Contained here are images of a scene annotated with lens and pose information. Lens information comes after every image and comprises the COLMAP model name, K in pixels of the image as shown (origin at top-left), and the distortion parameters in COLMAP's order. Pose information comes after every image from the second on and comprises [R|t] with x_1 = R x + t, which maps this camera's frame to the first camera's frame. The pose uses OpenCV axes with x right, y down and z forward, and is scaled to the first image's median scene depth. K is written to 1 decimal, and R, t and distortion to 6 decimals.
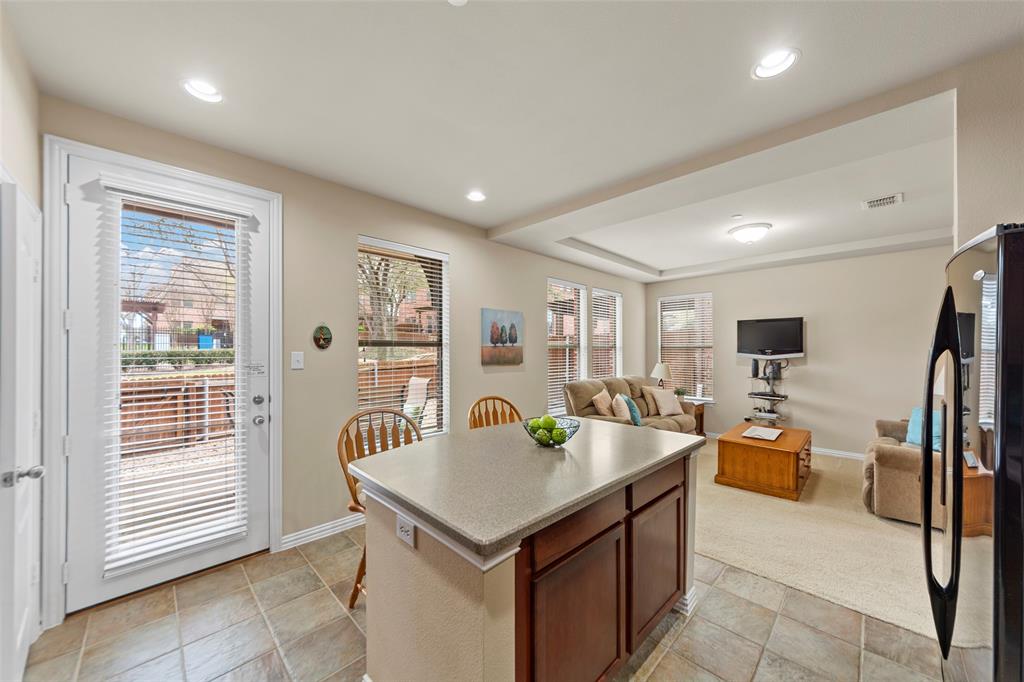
lens RADIAL K [[367.1, 0, 511.8], [0, 367.1, 348.8], [0, 0, 1]] dist [-0.002685, 0.000661]
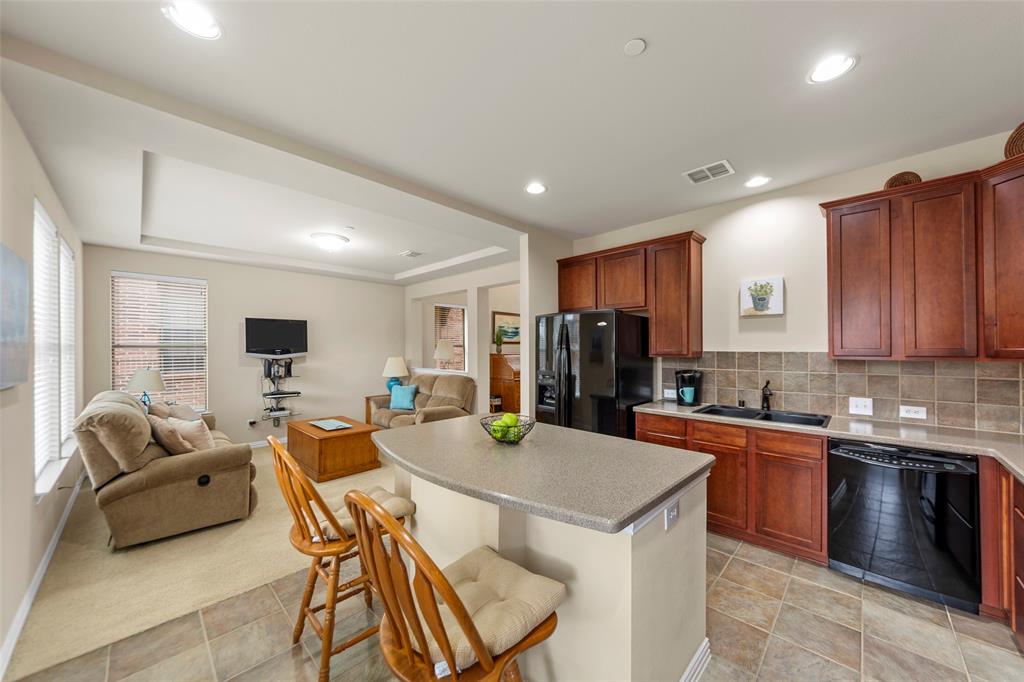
lens RADIAL K [[367.1, 0, 514.1], [0, 367.1, 348.8], [0, 0, 1]] dist [-0.002685, 0.000661]
pose [[-0.012501, -0.003824, 0.999915, -0.343028], [-0.000476, 0.999993, 0.003819, -0.003523], [-0.999922, -0.000428, -0.012502, 0.367462]]
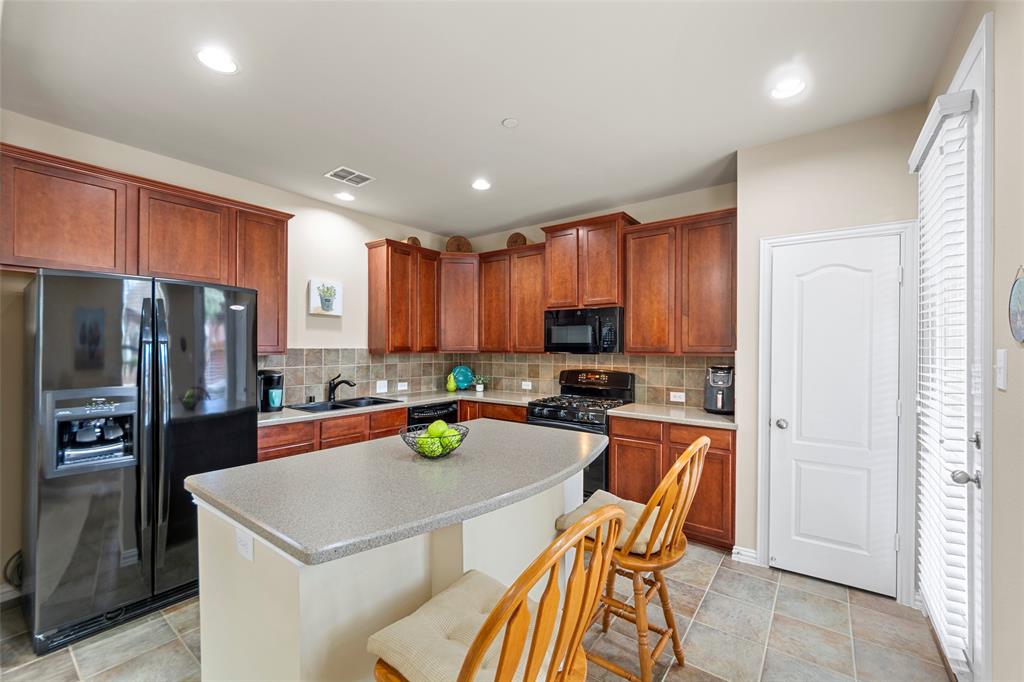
lens RADIAL K [[410.6, 0, 512.7], [0, 410.6, 346.3], [0, 0, 1]] dist [-0.009285, -0.001087]
pose [[-0.991086, -0.003119, -0.133185, 0.020985], [-0.002041, 0.999964, -0.008229, 0.004982], [0.133206, -0.007884, -0.991057, 0.720308]]
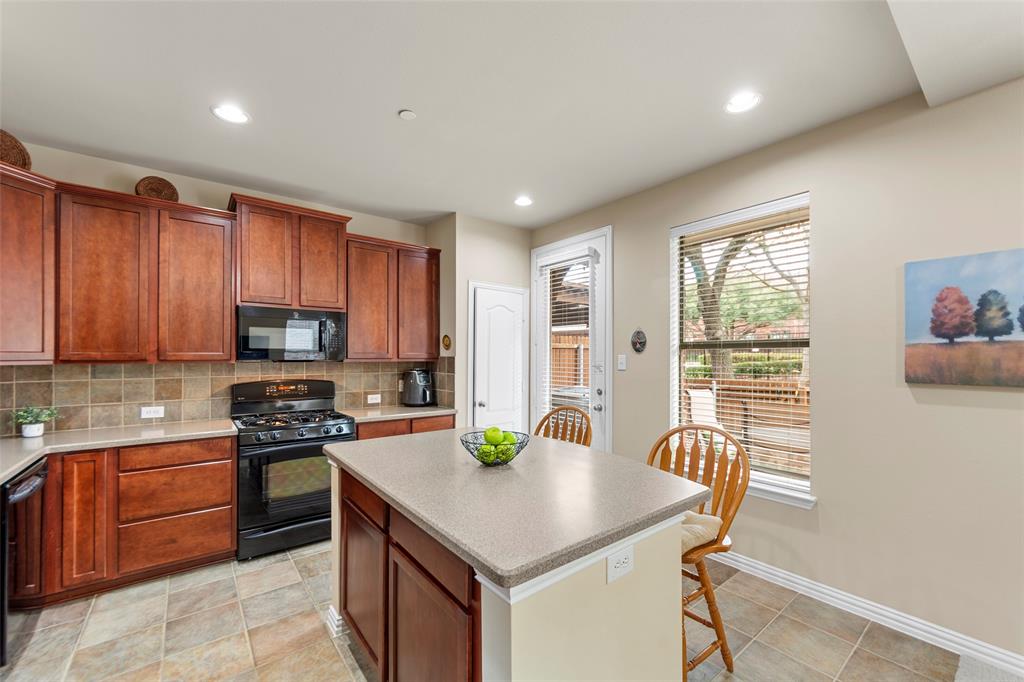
lens RADIAL K [[410.6, 0, 518.5], [0, 410.6, 355.0], [0, 0, 1]] dist [-0.009285, -0.001087]
pose [[-0.109504, -0.000802, -0.993986, 0.382238], [0.004652, 0.999988, -0.001320, 0.004331], [0.993975, -0.004769, -0.109499, 0.427640]]
